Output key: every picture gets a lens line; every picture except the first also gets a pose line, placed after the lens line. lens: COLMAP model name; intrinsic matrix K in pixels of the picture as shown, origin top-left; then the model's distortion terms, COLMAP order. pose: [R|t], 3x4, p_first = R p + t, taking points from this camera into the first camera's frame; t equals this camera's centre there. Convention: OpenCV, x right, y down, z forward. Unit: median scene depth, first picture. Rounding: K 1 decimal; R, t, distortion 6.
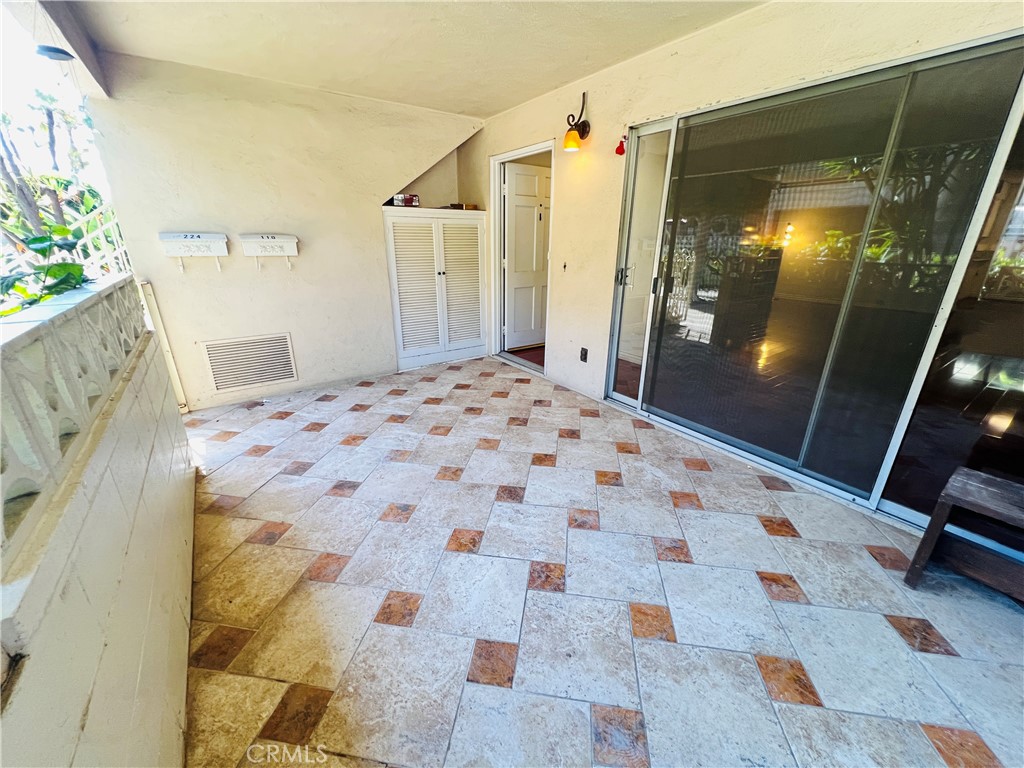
lens RADIAL K [[405.9, 0, 512.0], [0, 405.9, 384.0], [0, 0, 1]] dist [-0.009855, 0.000214]
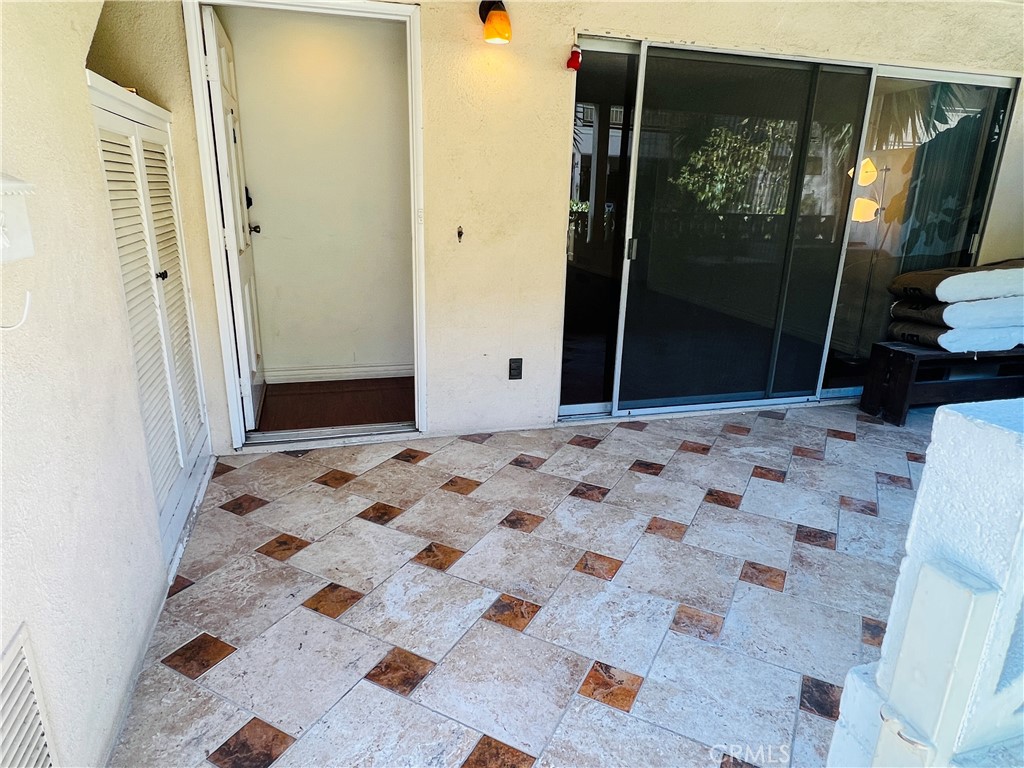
lens RADIAL K [[633.2, 0, 512.0], [0, 633.2, 384.0], [0, 0, 1]] dist [0.000180, -0.000401]
pose [[0.329791, -0.272303, 0.903930, -0.826805], [0.298970, 0.938340, 0.173593, -0.253875], [-0.895464, 0.212999, 0.390866, 0.711193]]
